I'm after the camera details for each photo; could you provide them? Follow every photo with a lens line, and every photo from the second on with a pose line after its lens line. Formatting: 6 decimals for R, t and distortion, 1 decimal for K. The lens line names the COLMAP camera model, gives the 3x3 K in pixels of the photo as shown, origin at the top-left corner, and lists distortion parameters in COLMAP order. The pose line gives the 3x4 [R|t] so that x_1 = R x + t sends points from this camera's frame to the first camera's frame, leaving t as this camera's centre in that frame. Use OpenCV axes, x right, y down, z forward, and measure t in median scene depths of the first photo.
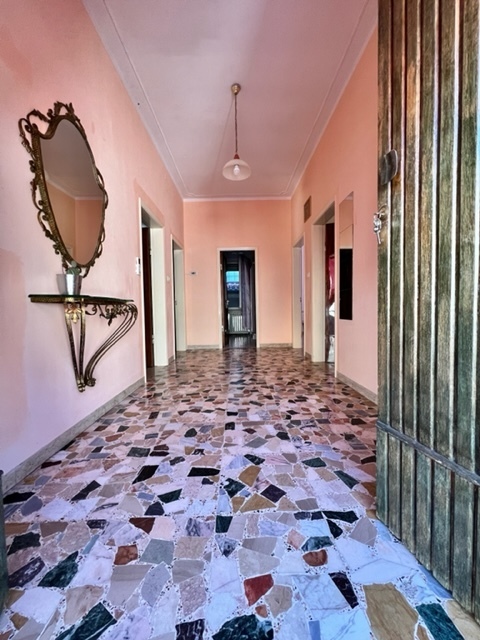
lens RADIAL K [[254.2, 0, 240.0], [0, 254.2, 320.0], [0, 0, 1]] dist [-0.002032, 0.000420]
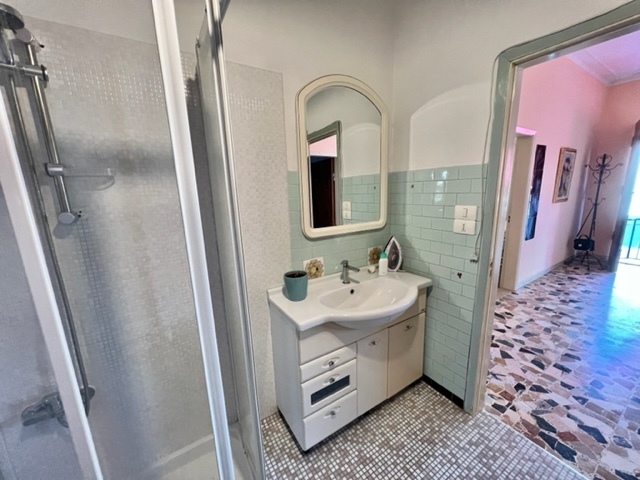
lens RADIAL K [[254.2, 0, 321.1], [0, 254.2, 240.8], [0, 0, 1]] dist [-0.002032, 0.000420]
pose [[-0.520241, -0.133631, 0.843500, -0.294922], [0.081129, 0.975482, 0.204578, -0.756364], [-0.850158, 0.174862, -0.496644, 5.492283]]
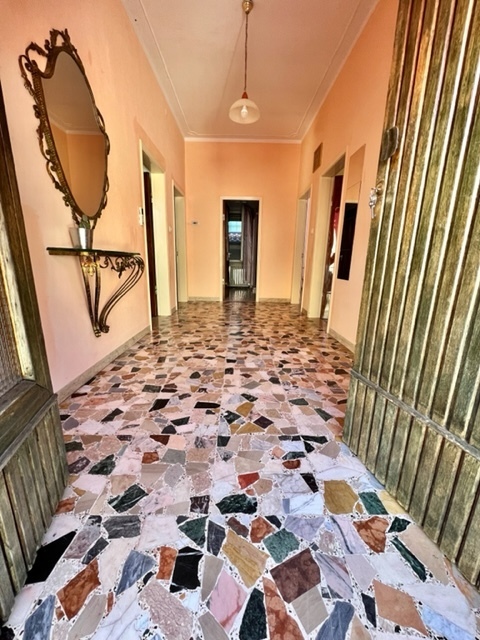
lens RADIAL K [[254.2, 0, 240.0], [0, 254.2, 320.0], [0, 0, 1]] dist [-0.002032, 0.000420]
pose [[0.999184, 0.039911, 0.006231, -0.010096], [-0.040373, 0.981643, 0.186404, -0.034569], [0.001323, -0.186503, 0.982453, -0.118108]]
